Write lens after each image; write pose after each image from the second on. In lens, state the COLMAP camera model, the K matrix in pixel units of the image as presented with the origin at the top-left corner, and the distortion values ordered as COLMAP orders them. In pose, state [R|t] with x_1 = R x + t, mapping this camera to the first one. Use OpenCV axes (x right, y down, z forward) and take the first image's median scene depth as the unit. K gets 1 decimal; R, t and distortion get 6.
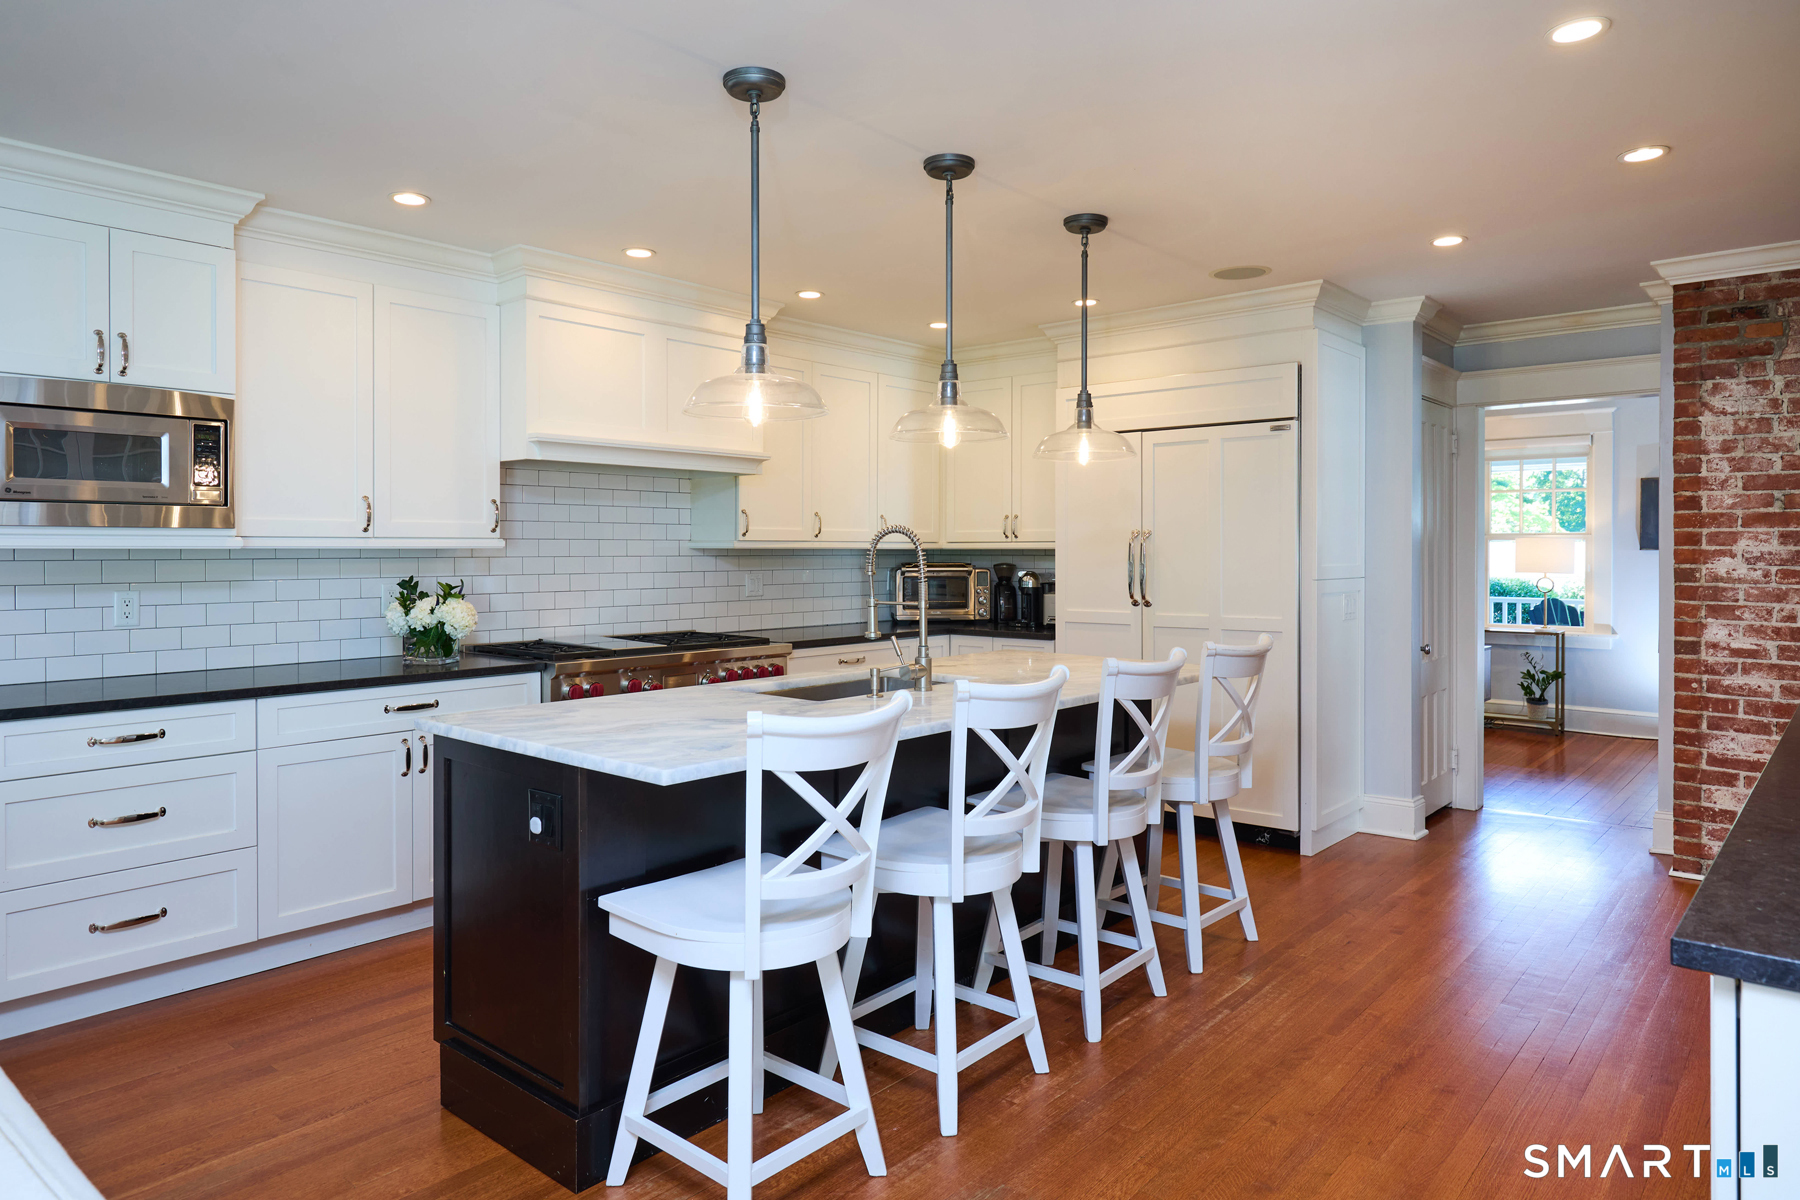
lens RADIAL K [[1135.8, 0, 900.8], [0, 1135.8, 552.6], [0, 0, 1]] dist [-0.003171, 0.001149]
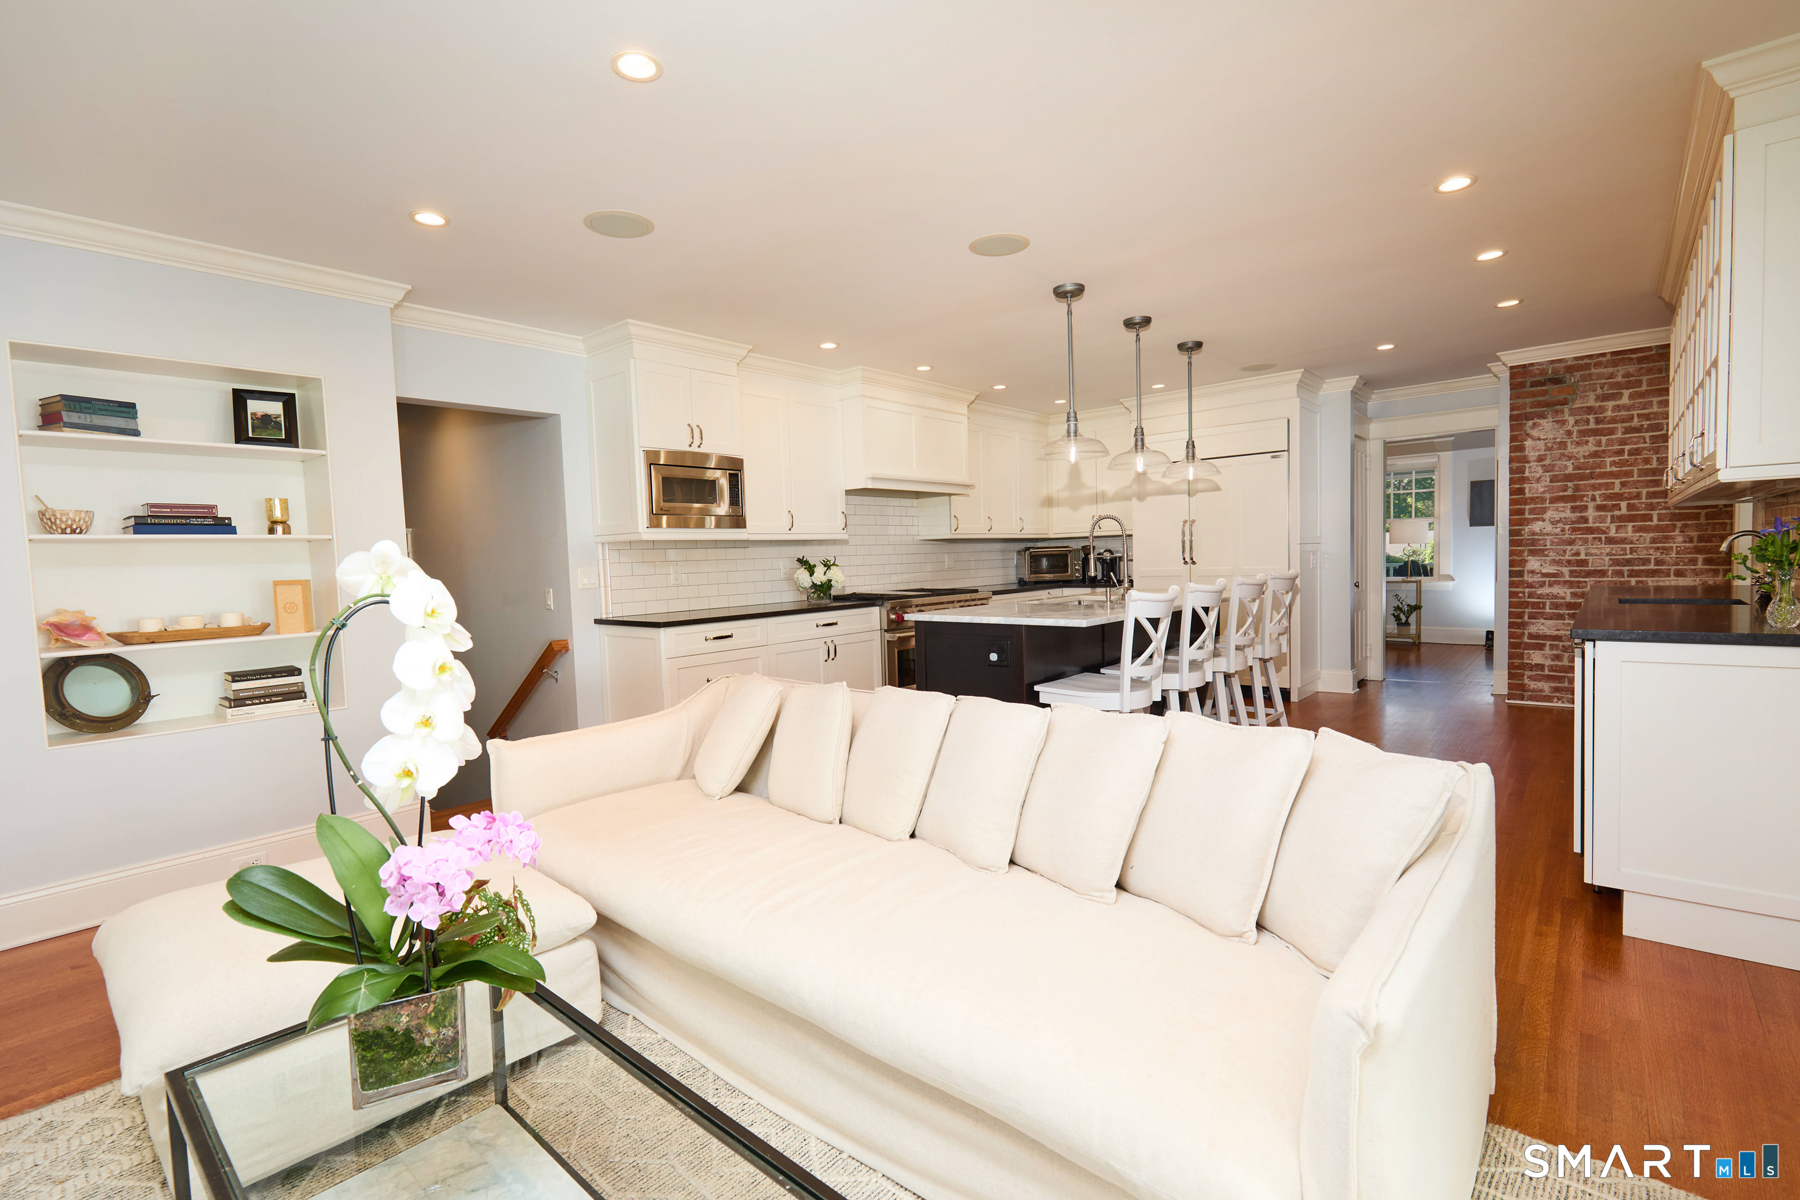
lens RADIAL K [[821.6, 0, 900.0], [0, 821.6, 600.0], [0, 0, 1]] dist [0.002863, 0.000342]
pose [[0.999469, -0.032536, -0.001948, -0.269517], [0.032593, 0.998163, 0.051067, 0.028252], [0.000282, -0.051103, 0.998693, -0.287107]]
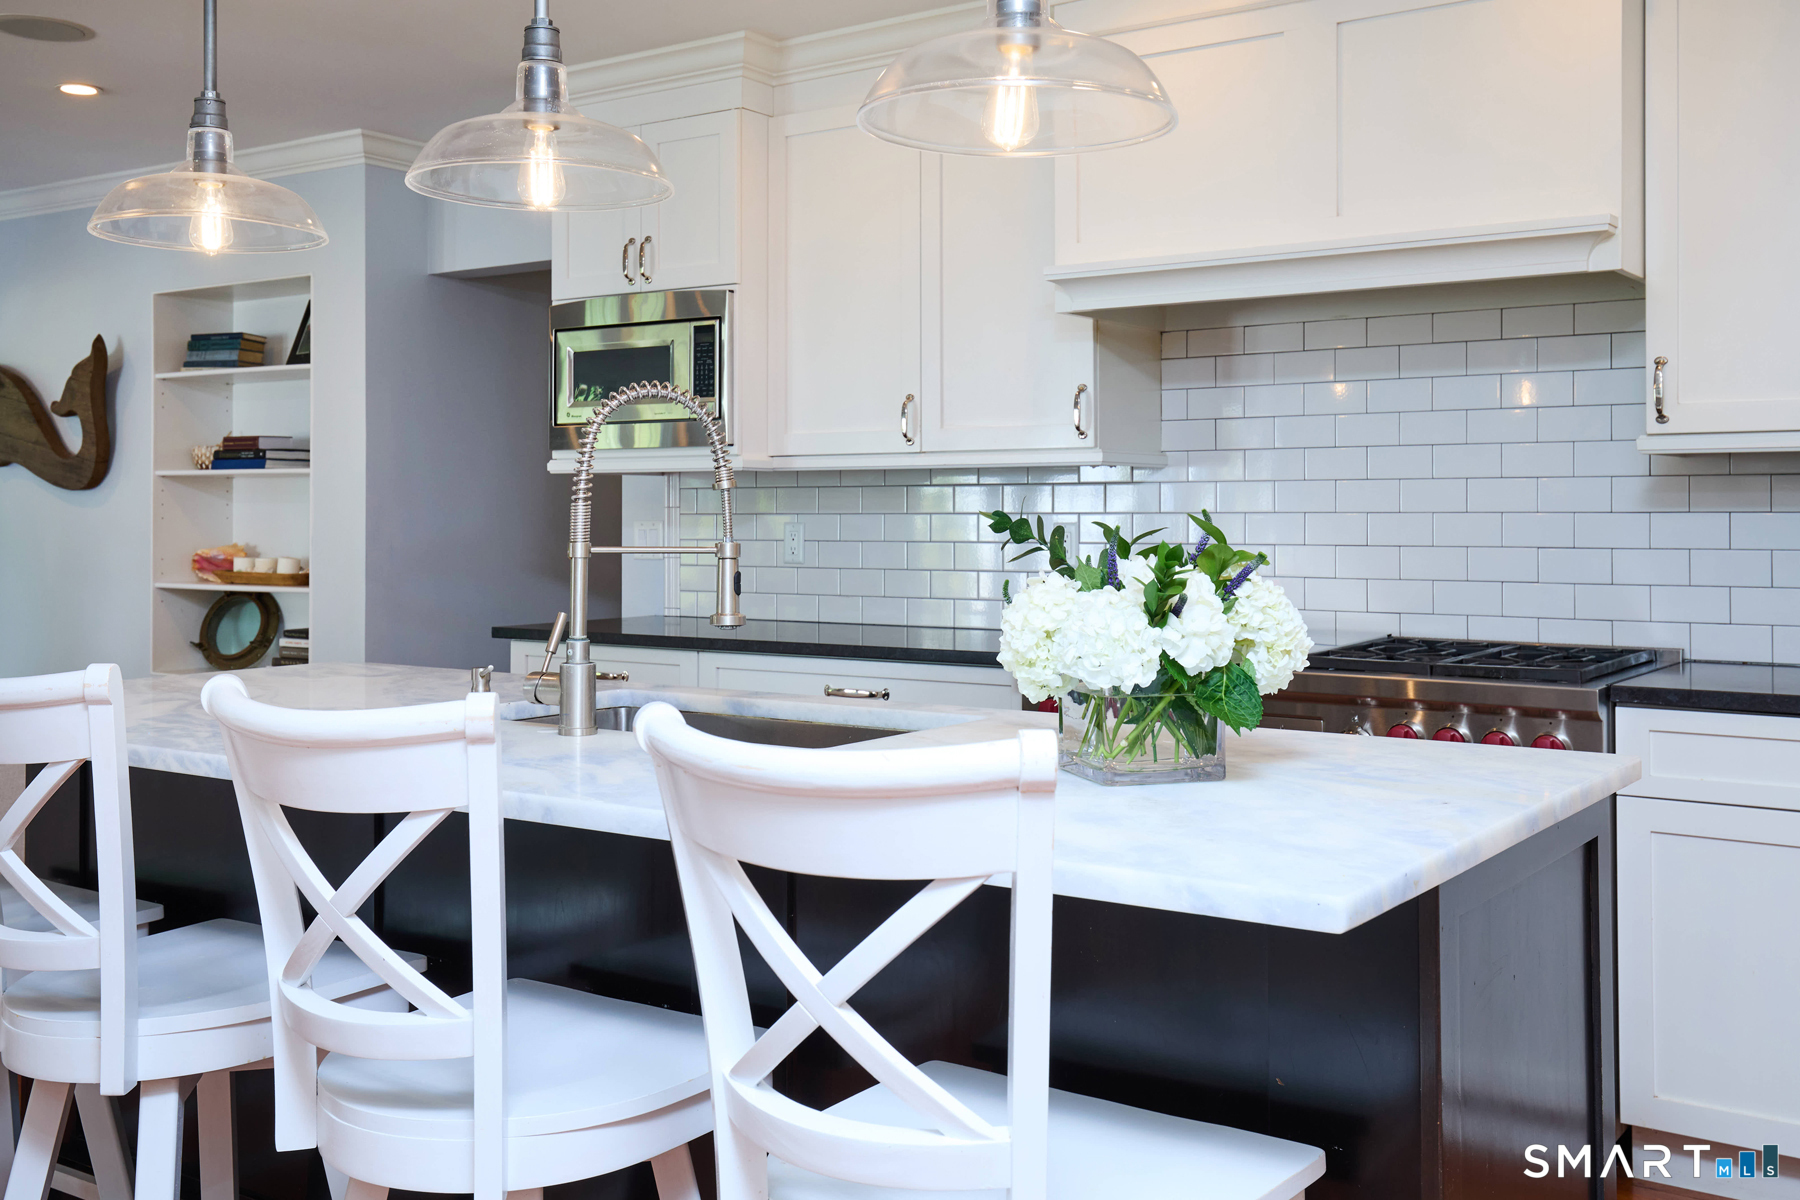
lens RADIAL K [[1797.4, 0, 900.0], [0, 1797.4, 600.0], [0, 0, 1]] dist [0.082348, 0.000049]
pose [[0.099040, 0.046758, -0.993984, 0.590242], [-0.001644, 0.998902, 0.046826, 0.022907], [0.995082, -0.003004, 0.099008, 0.797176]]
